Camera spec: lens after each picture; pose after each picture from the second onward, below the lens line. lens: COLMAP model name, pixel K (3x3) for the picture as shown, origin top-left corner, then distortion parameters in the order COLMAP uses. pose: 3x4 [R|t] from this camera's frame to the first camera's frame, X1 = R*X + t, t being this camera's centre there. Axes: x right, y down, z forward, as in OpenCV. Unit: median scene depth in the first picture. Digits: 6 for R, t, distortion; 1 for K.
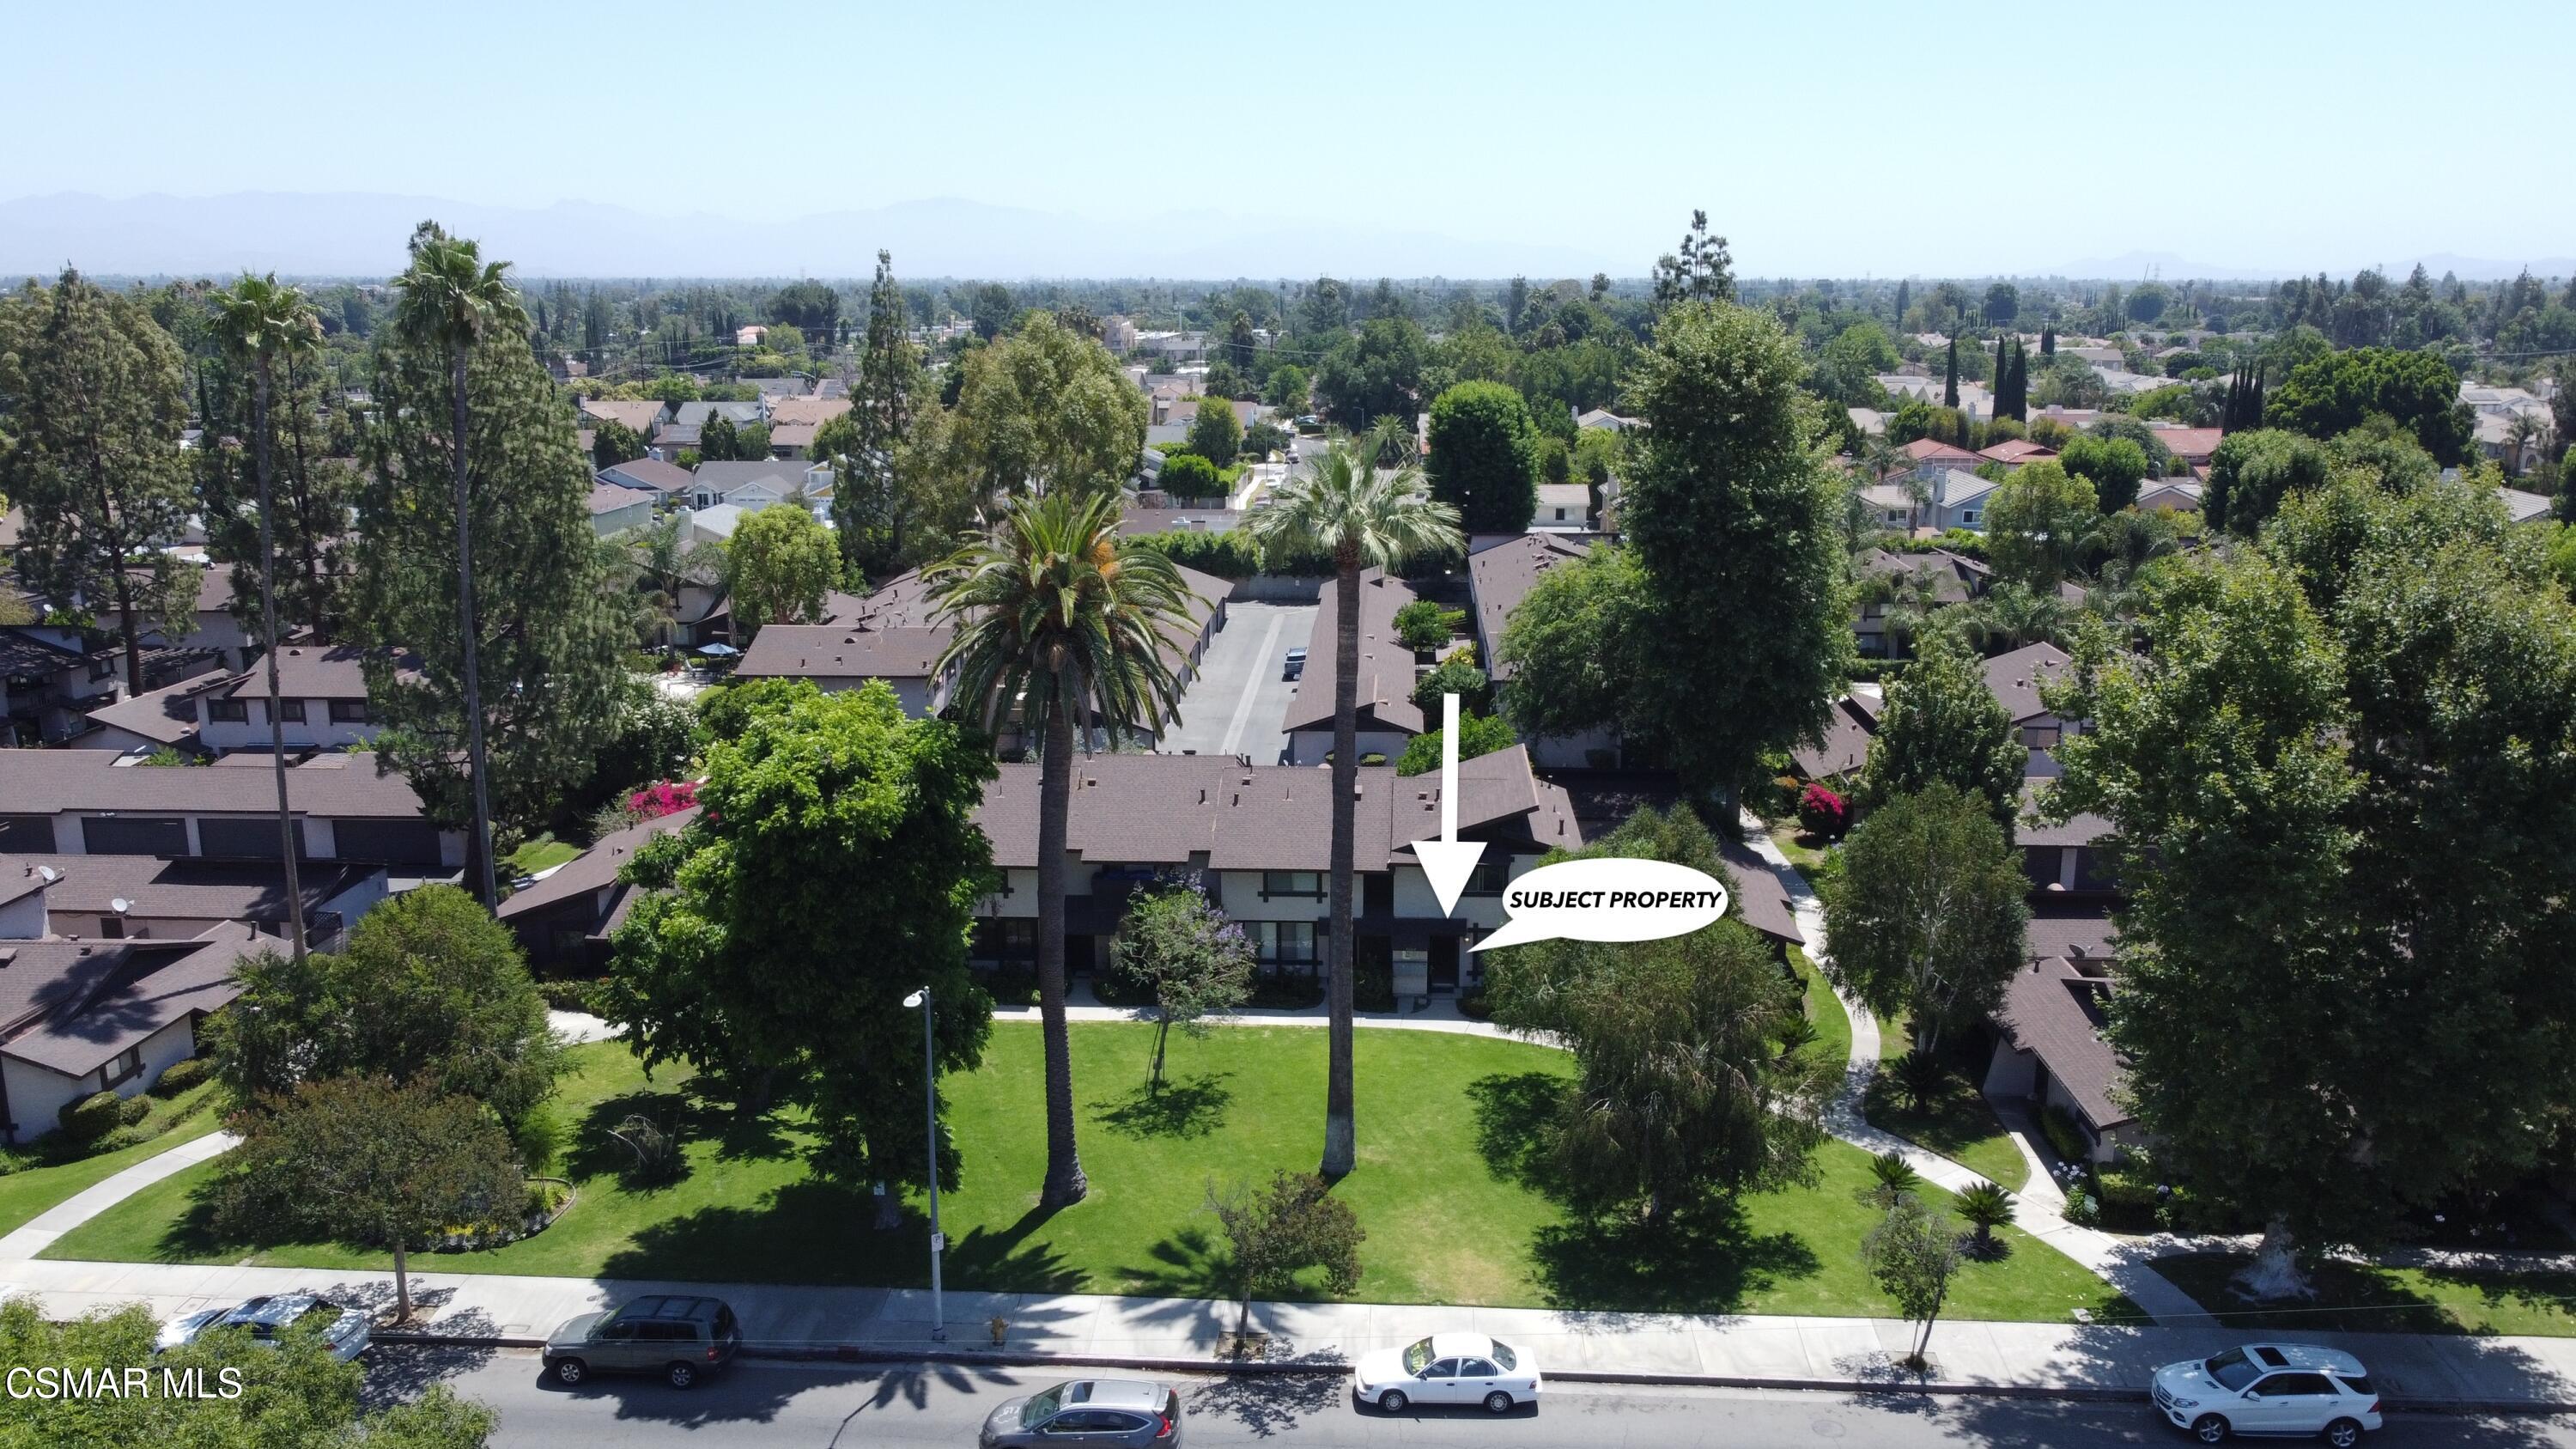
lens RADIAL K [[1958.5, 0, 1288.0], [0, 1958.5, 724.5], [0, 0, 1]] dist [-0.003301, -0.004831]
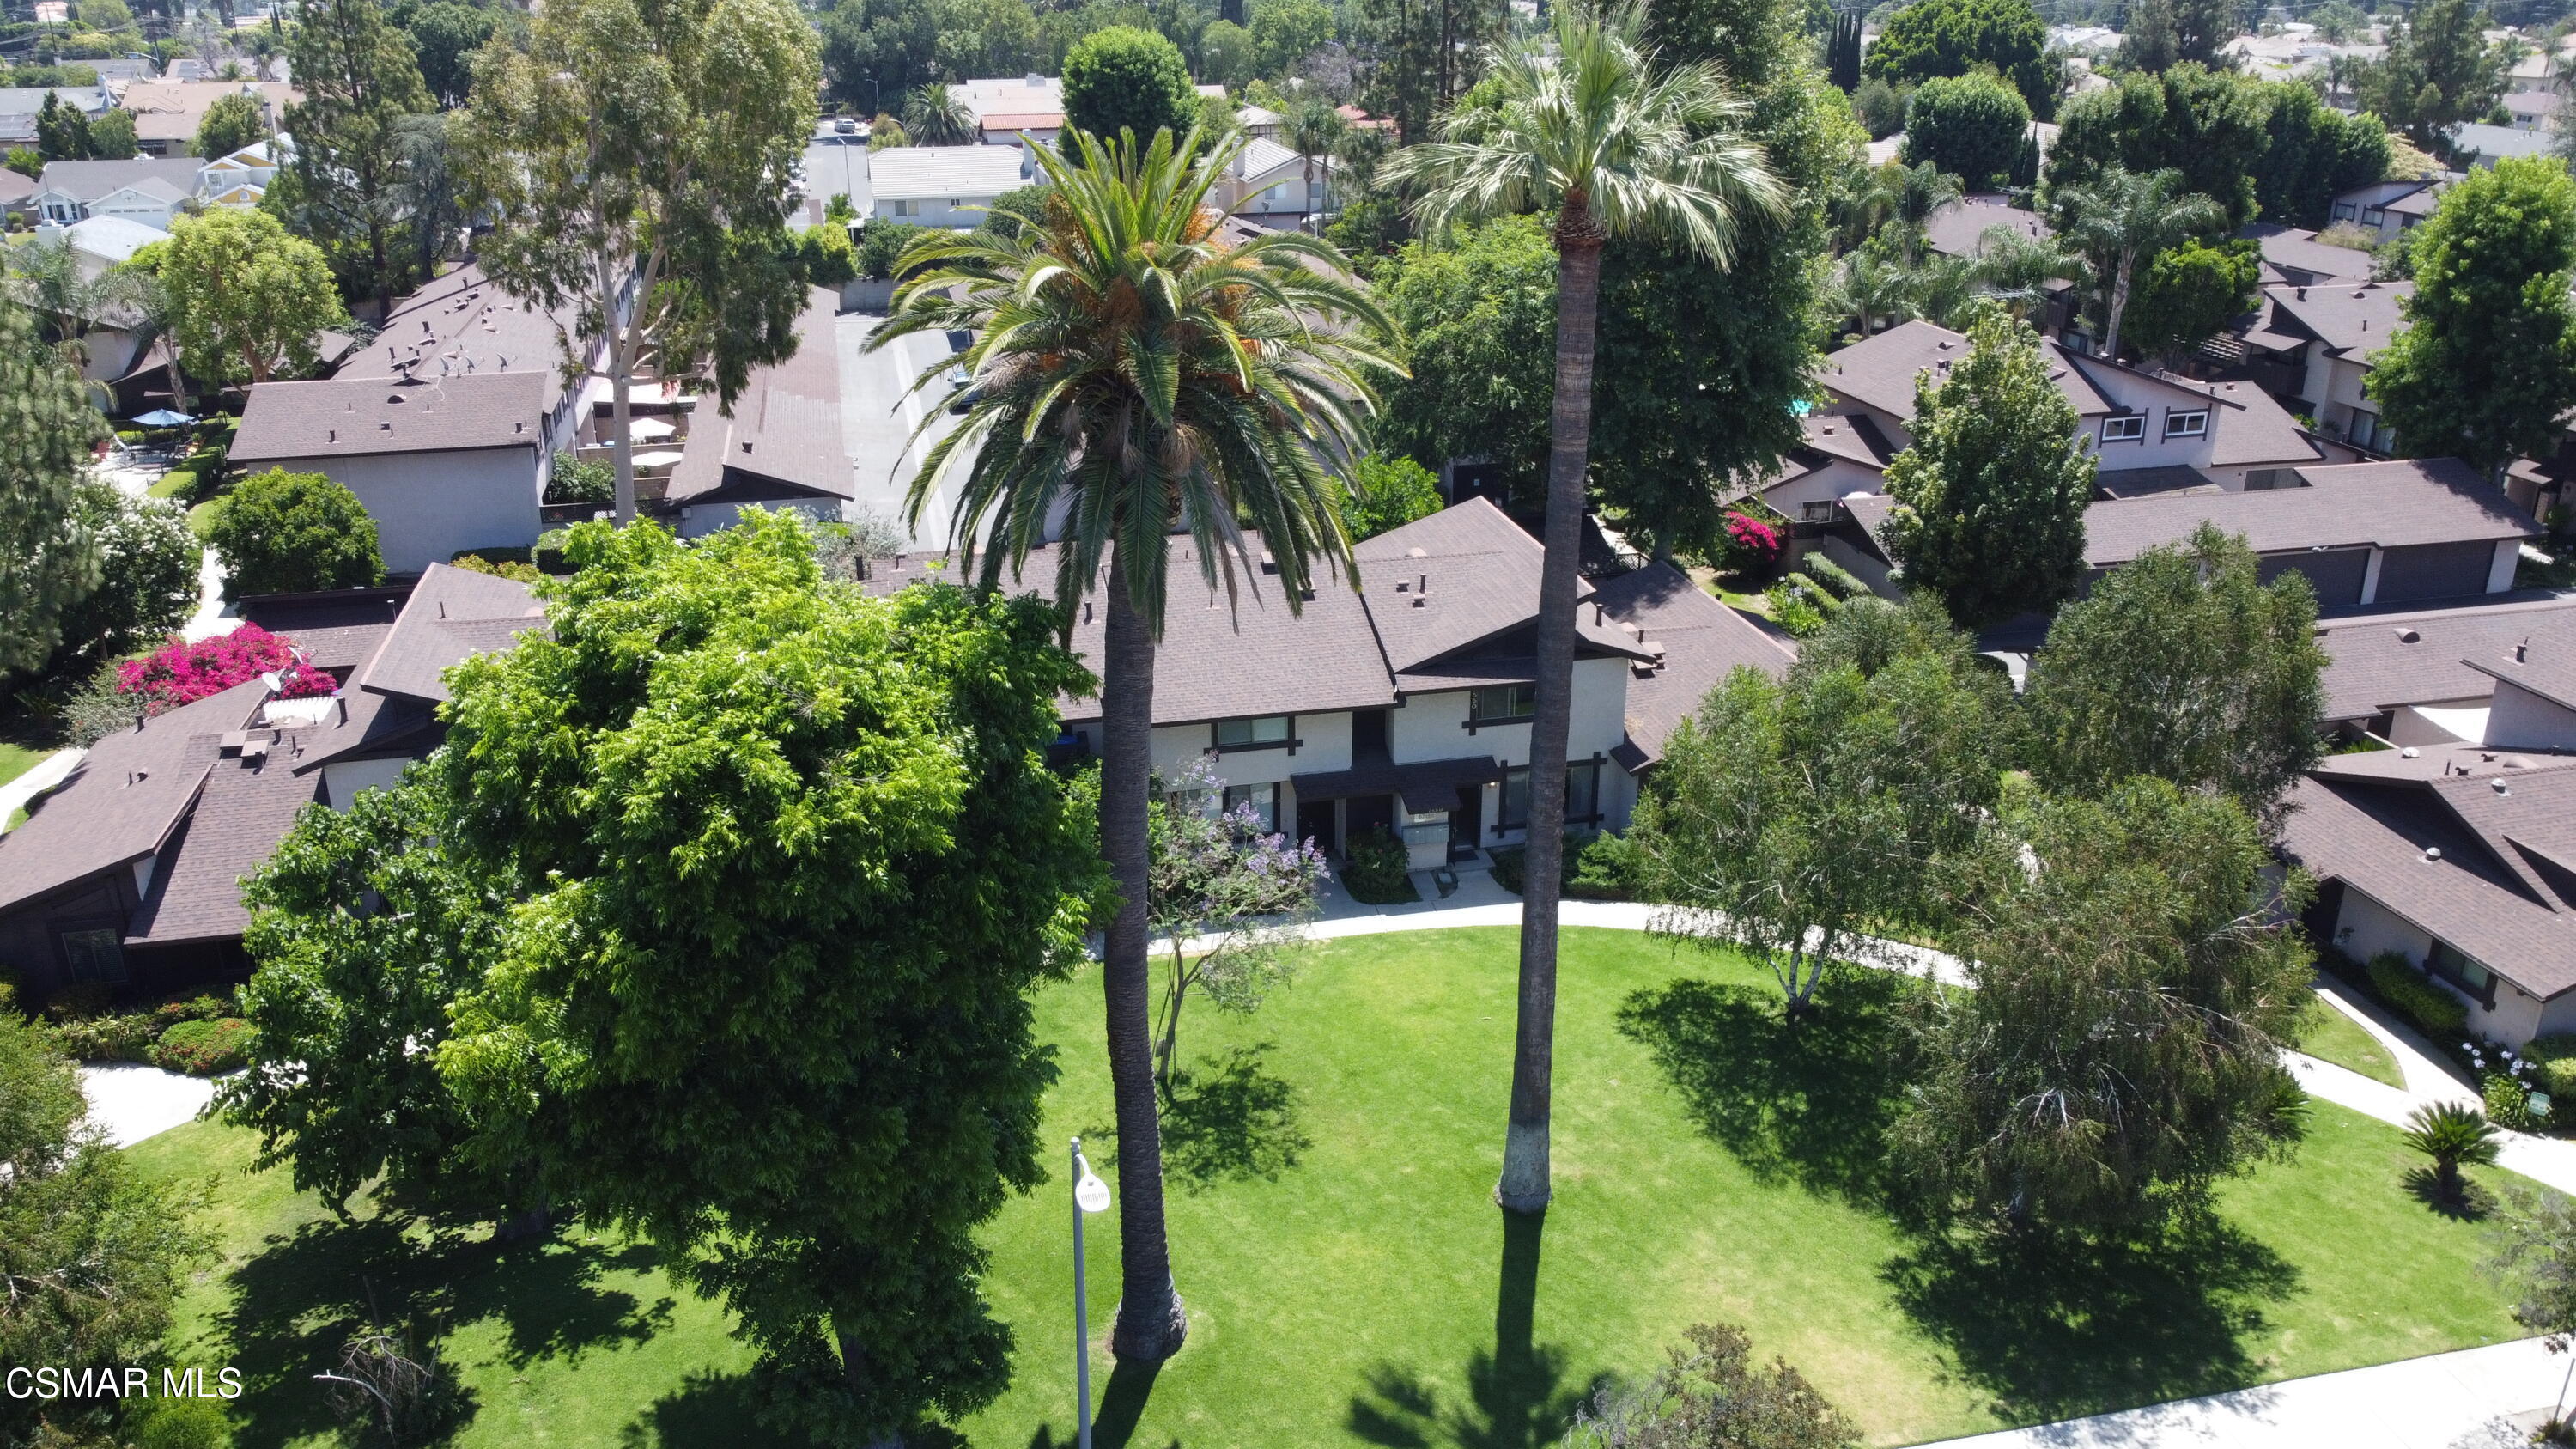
lens RADIAL K [[1958.5, 0, 1288.0], [0, 1958.5, 724.5], [0, 0, 1]] dist [-0.003301, -0.004831]
pose [[0.960813, -0.101011, 0.258138, -0.122033], [0.060653, 0.985286, 0.159791, -0.022985], [-0.270480, -0.137872, 0.952802, 0.253739]]
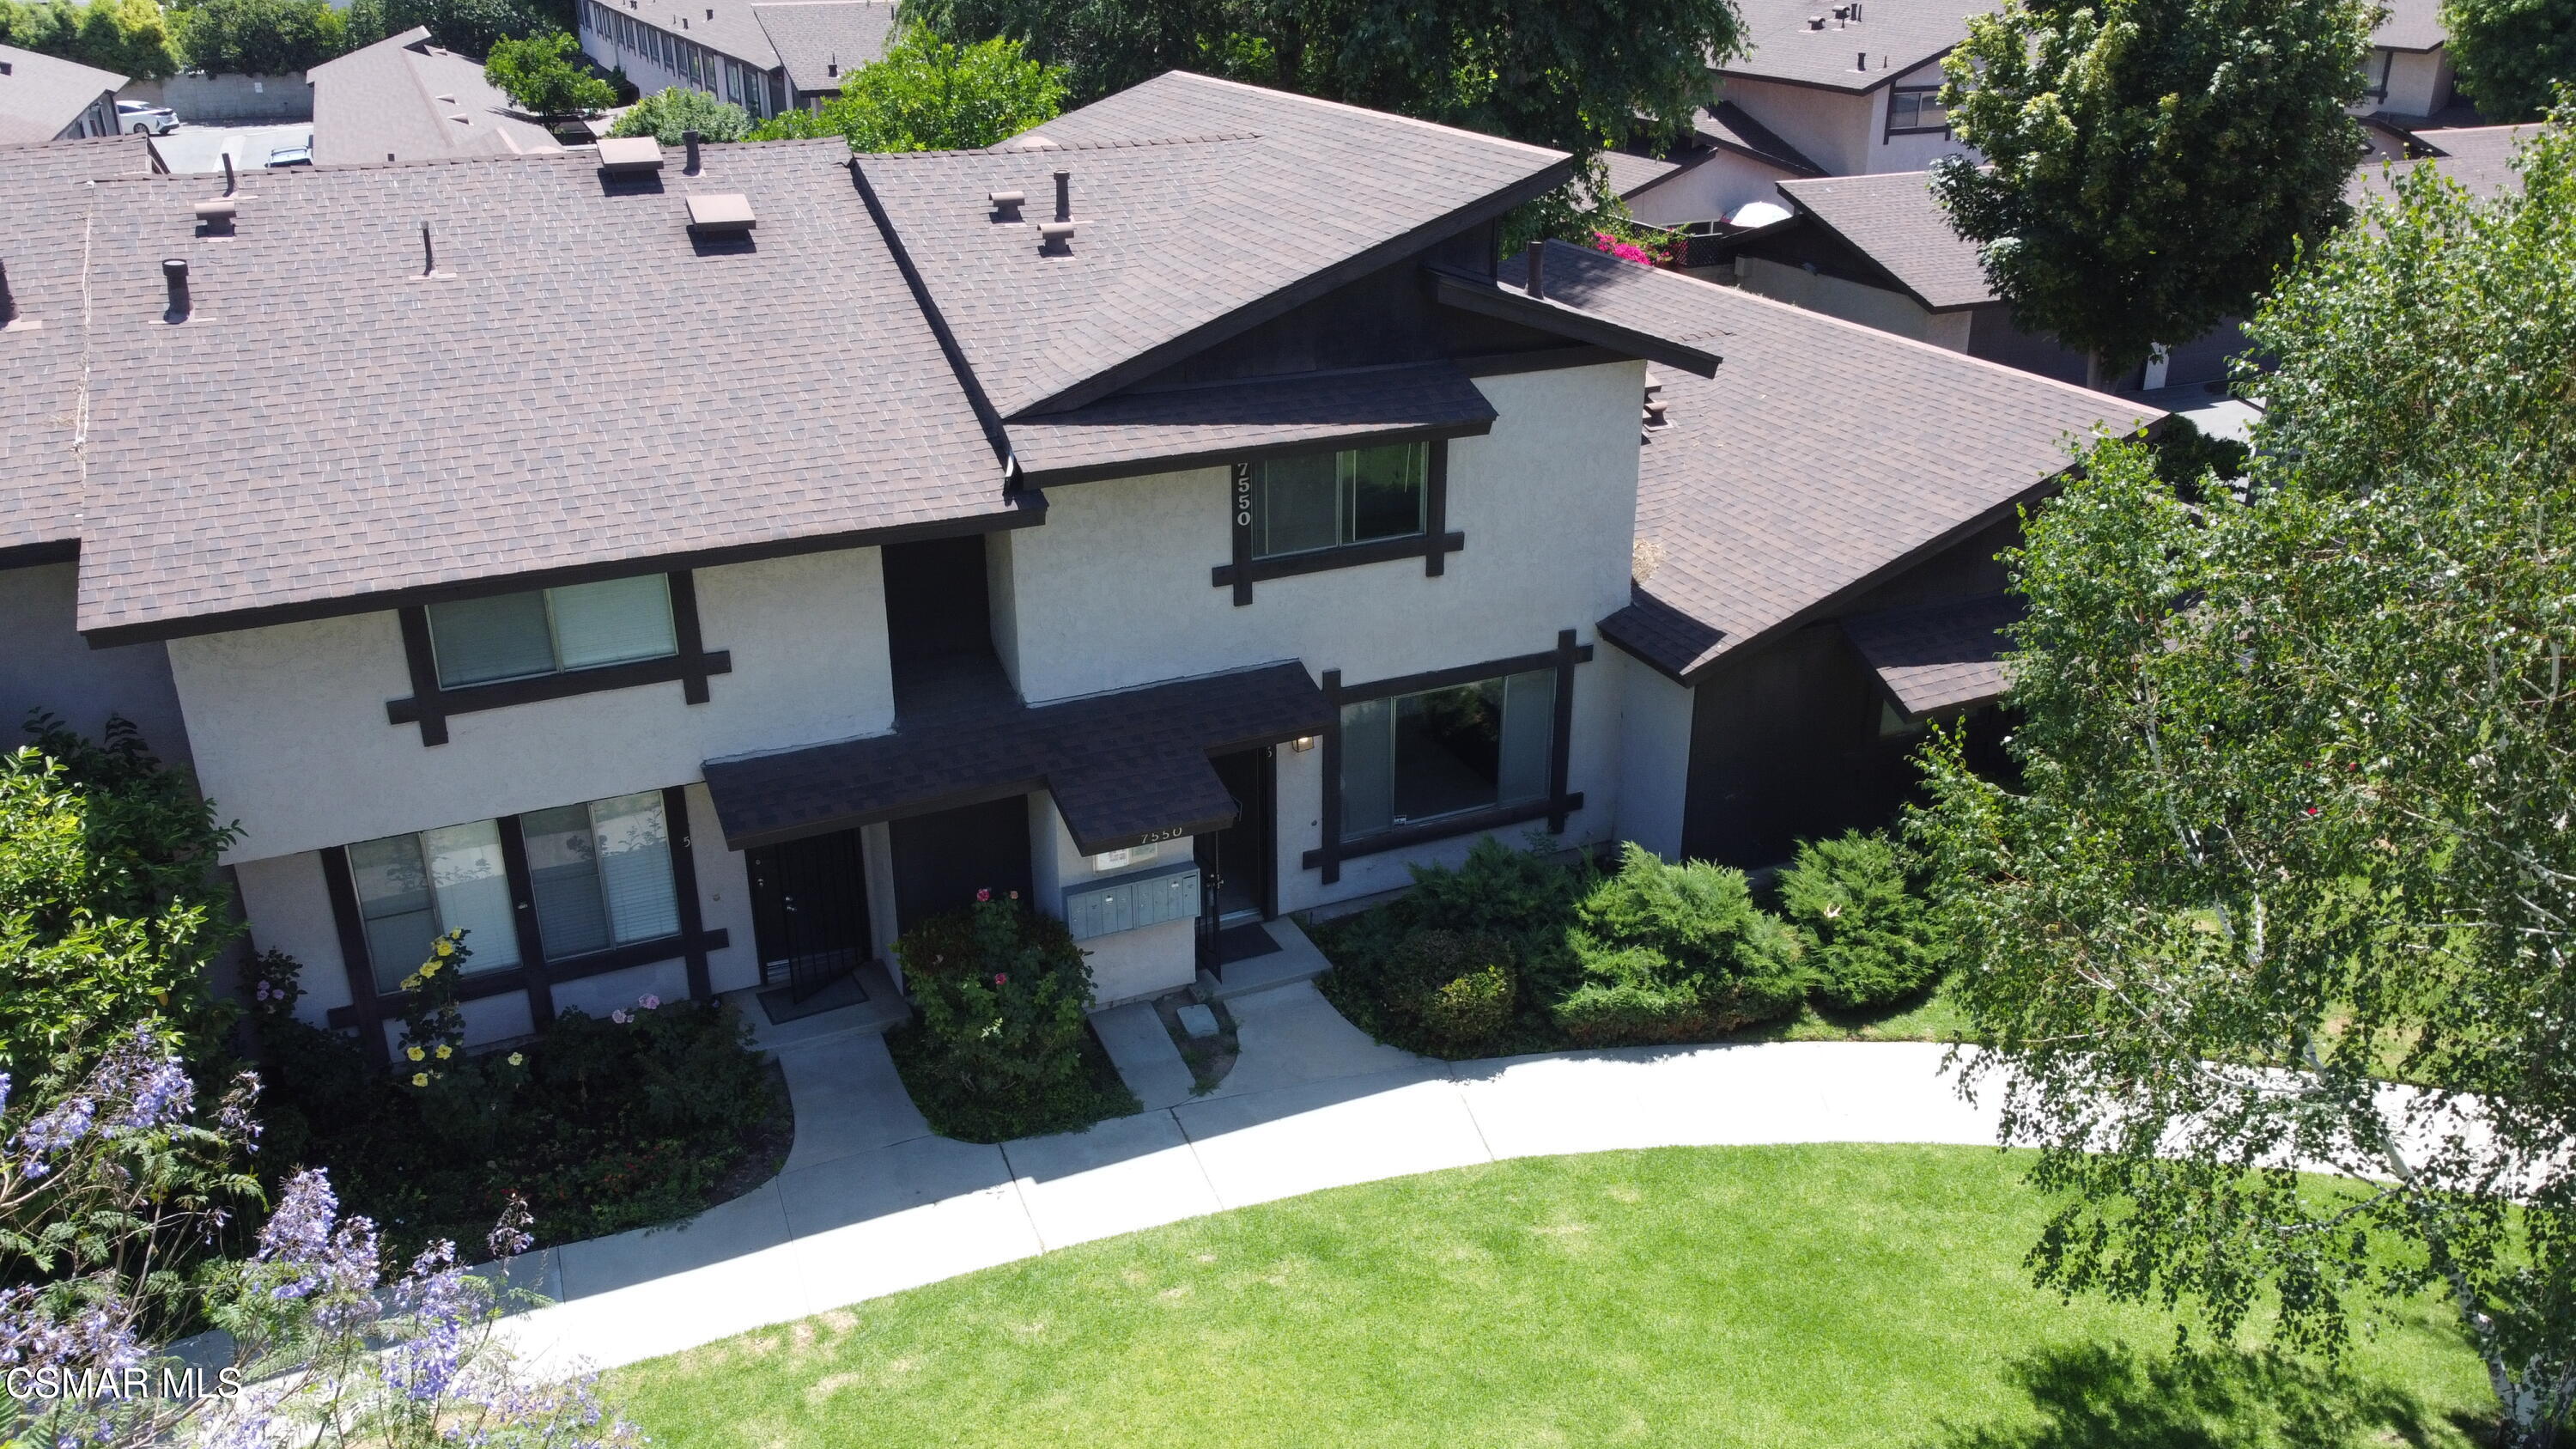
lens RADIAL K [[1958.5, 0, 1288.0], [0, 1958.5, 724.5], [0, 0, 1]] dist [-0.003301, -0.004831]
pose [[0.884796, -0.183302, 0.428412, -0.014858], [0.104720, 0.974082, 0.200496, 0.042056], [-0.454060, -0.132535, 0.881058, 0.578828]]
